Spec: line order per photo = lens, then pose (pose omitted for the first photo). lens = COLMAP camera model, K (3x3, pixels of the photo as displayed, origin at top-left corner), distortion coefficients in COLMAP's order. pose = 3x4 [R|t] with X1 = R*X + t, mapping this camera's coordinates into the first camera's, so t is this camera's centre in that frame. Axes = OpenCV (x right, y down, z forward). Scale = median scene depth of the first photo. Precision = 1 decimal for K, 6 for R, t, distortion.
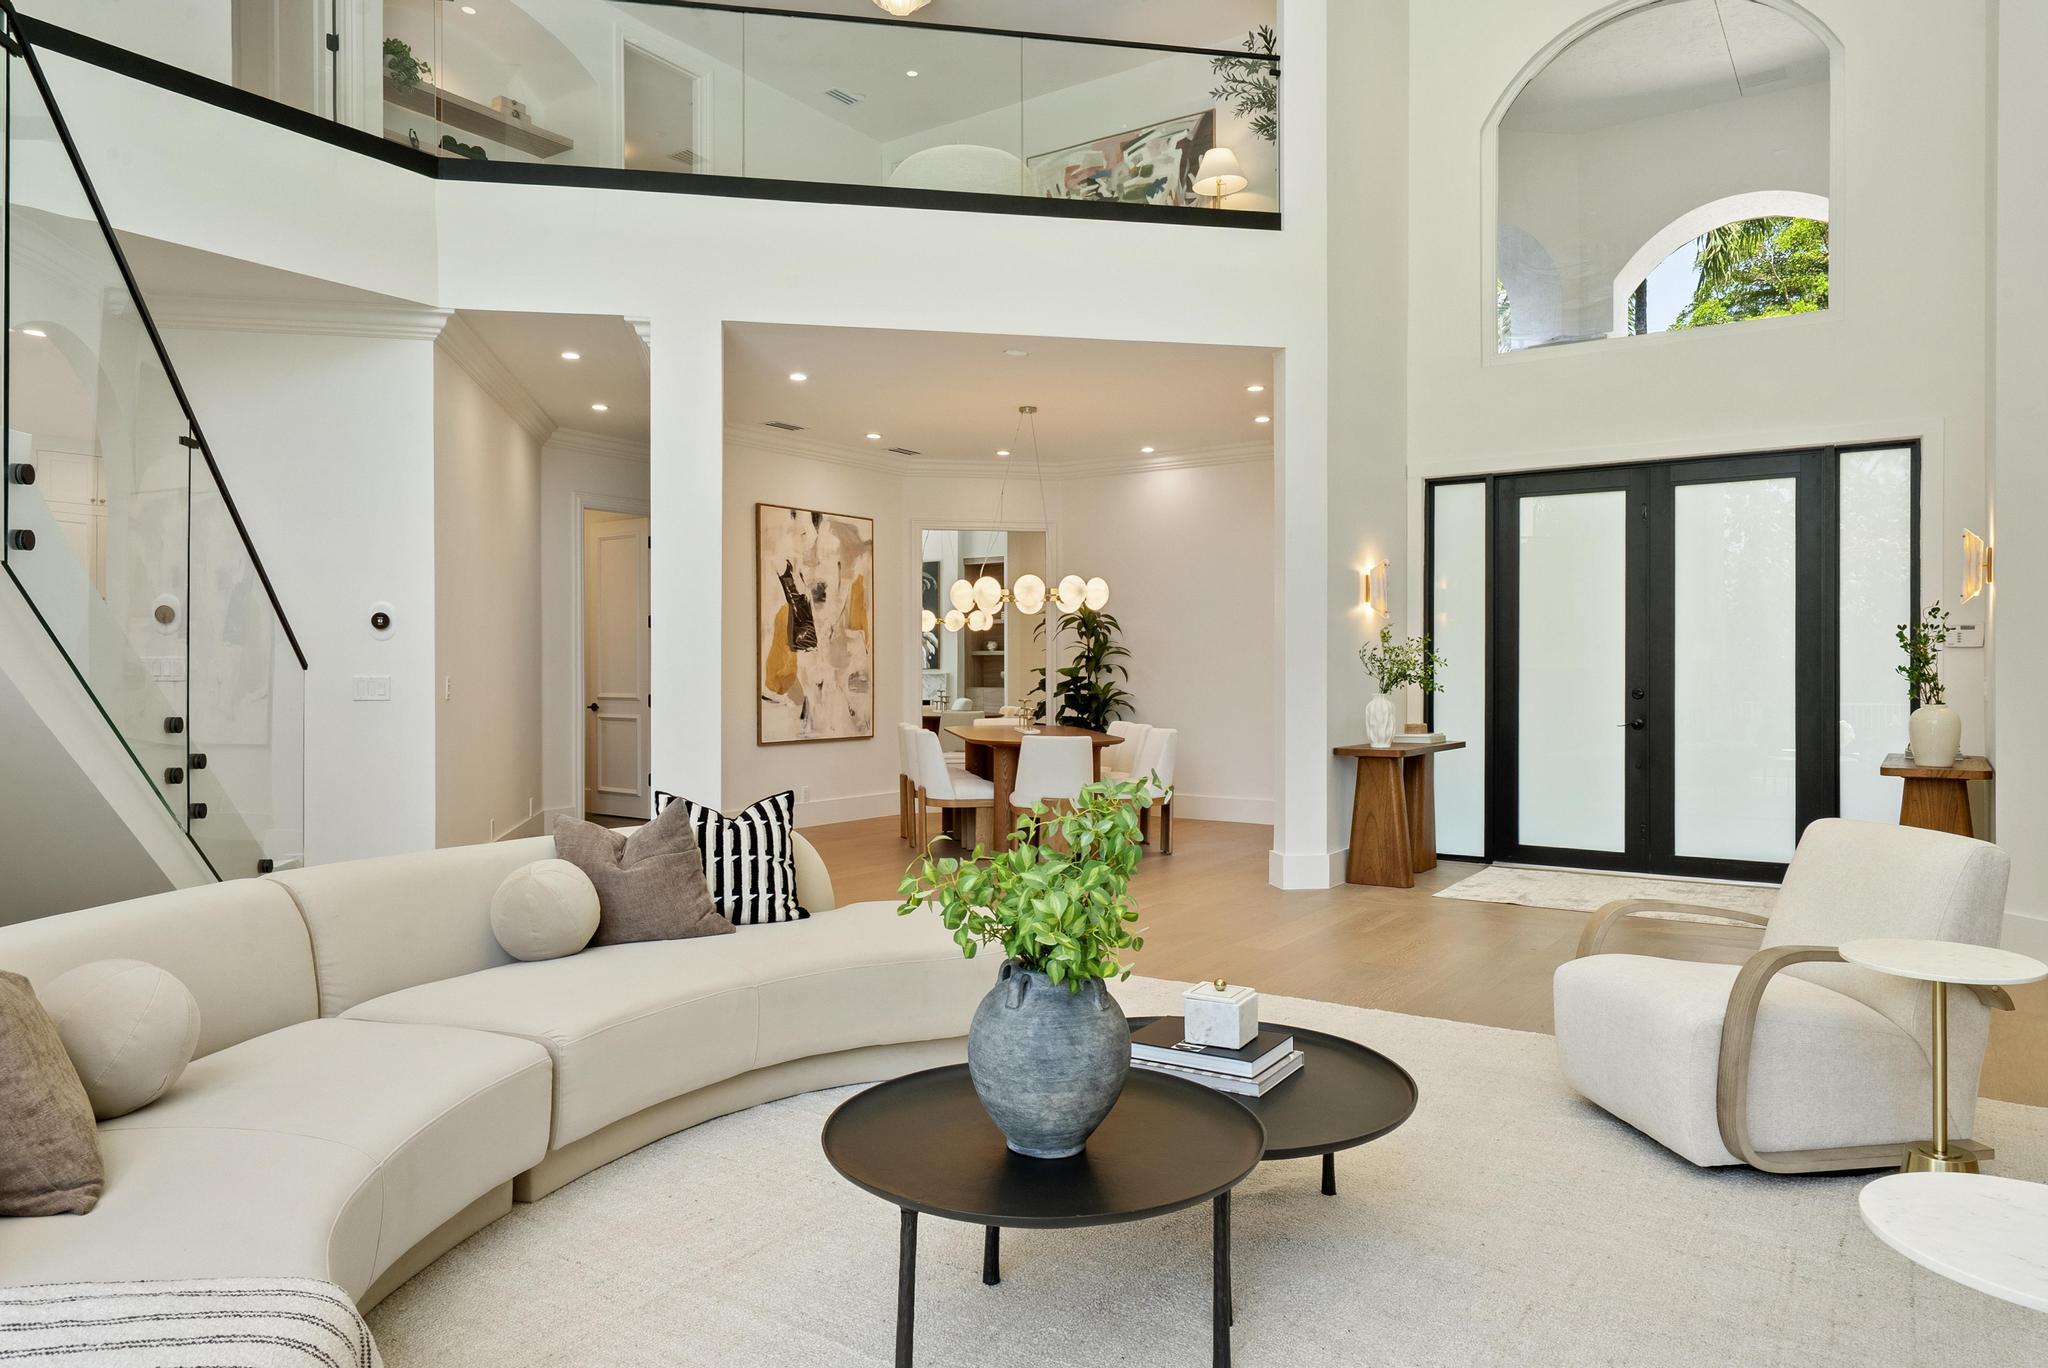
lens RADIAL K [[1334.3, 0, 1026.7], [0, 1334.3, 732.6], [0, 0, 1]] dist [-0.000652, -0.000044]
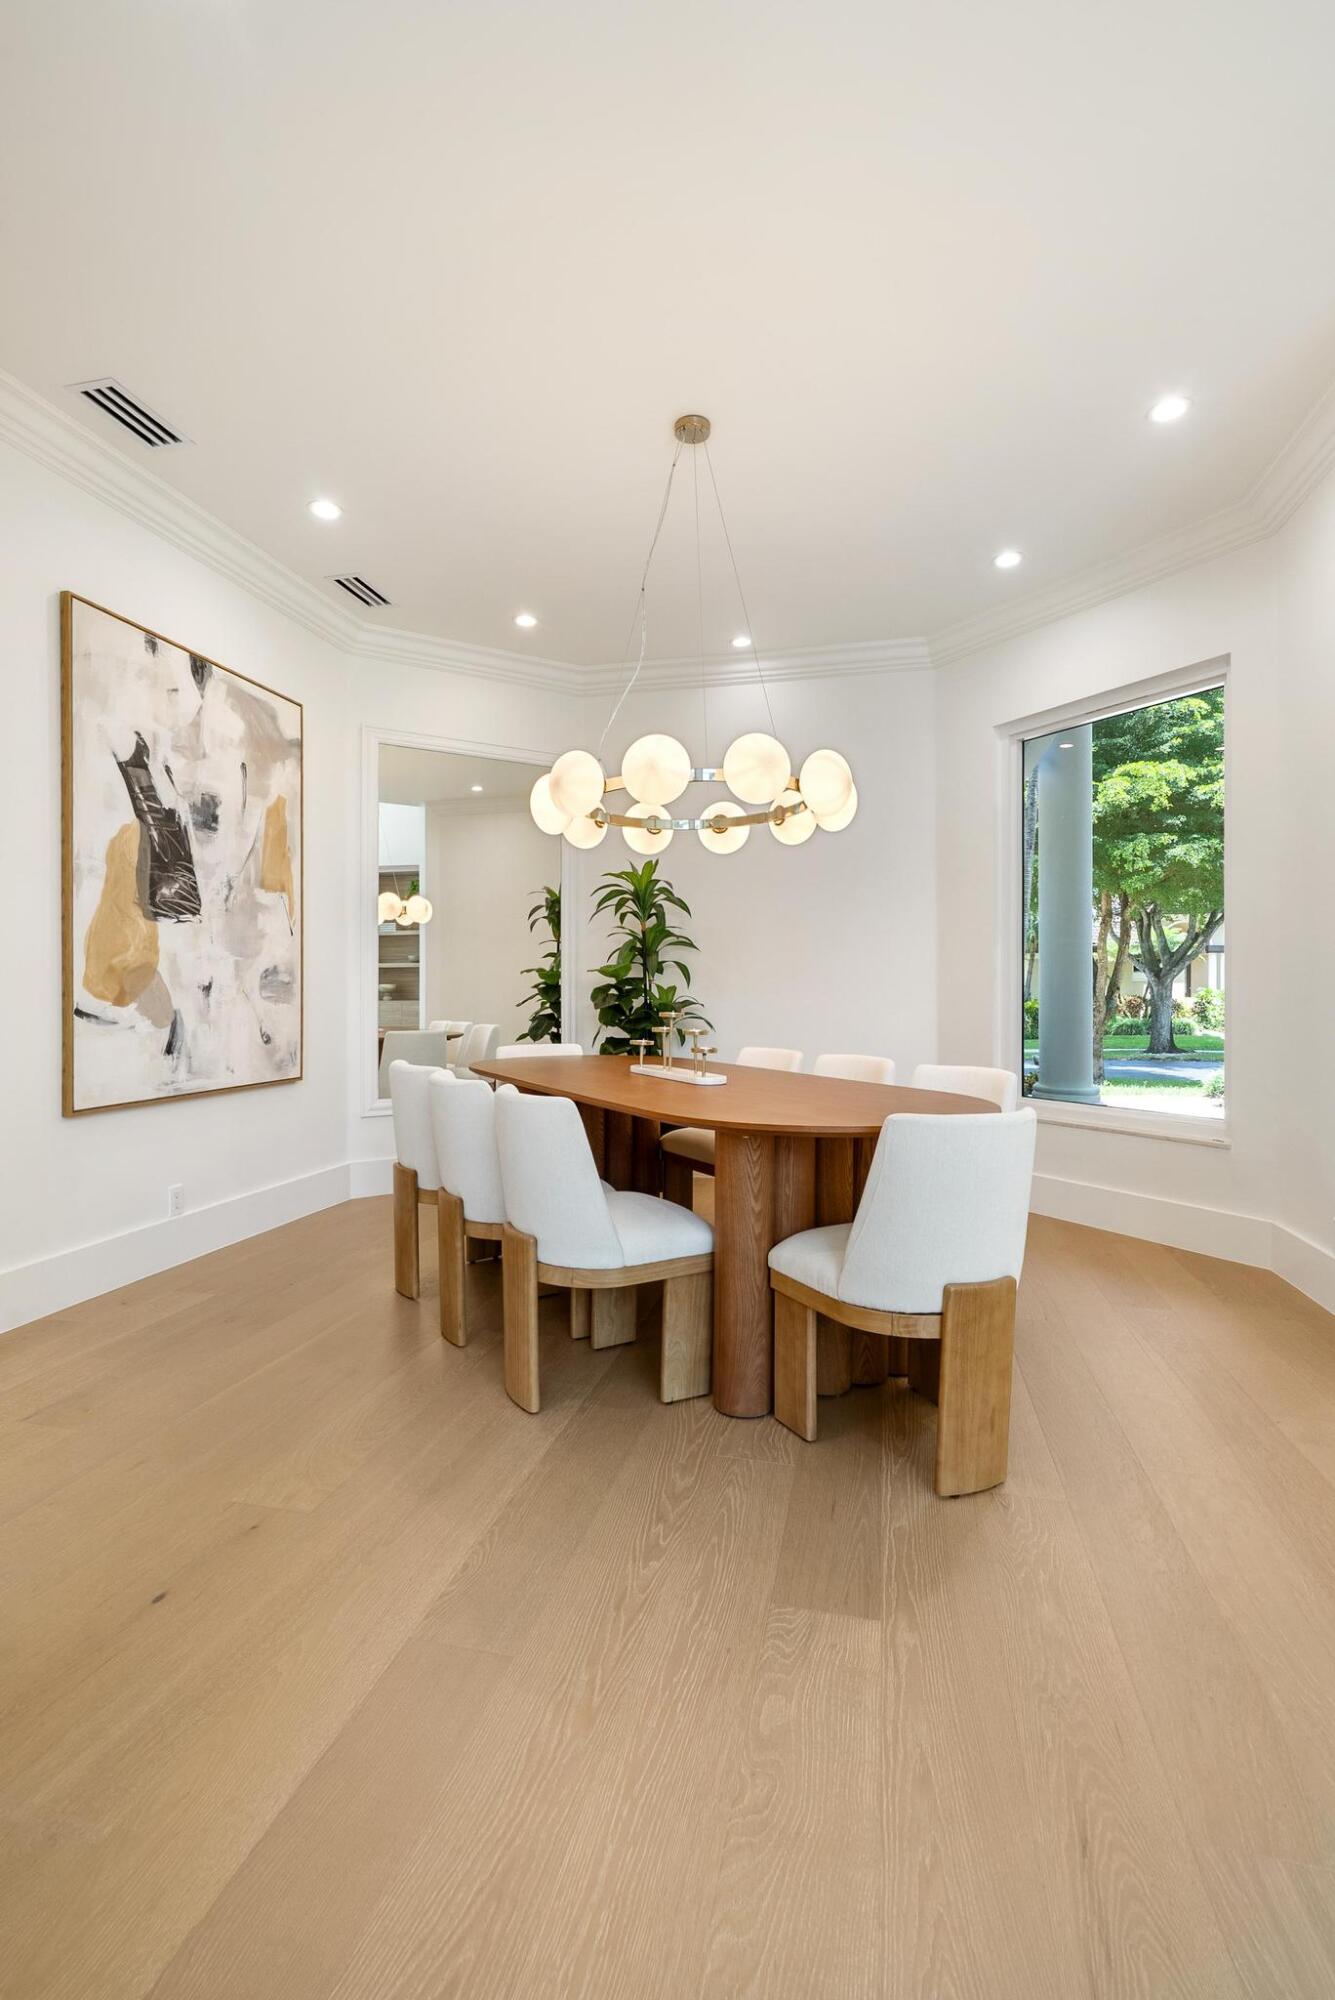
lens RADIAL K [[907.5, 0, 659.3], [0, 907.5, 1004.0], [0, 0, 1]] dist [-0.010610, 0.006428]
pose [[0.937591, -0.004756, 0.347706, -0.112153], [0.015688, 0.999467, -0.028631, -0.016407], [-0.347385, 0.032299, 0.937166, 0.606790]]
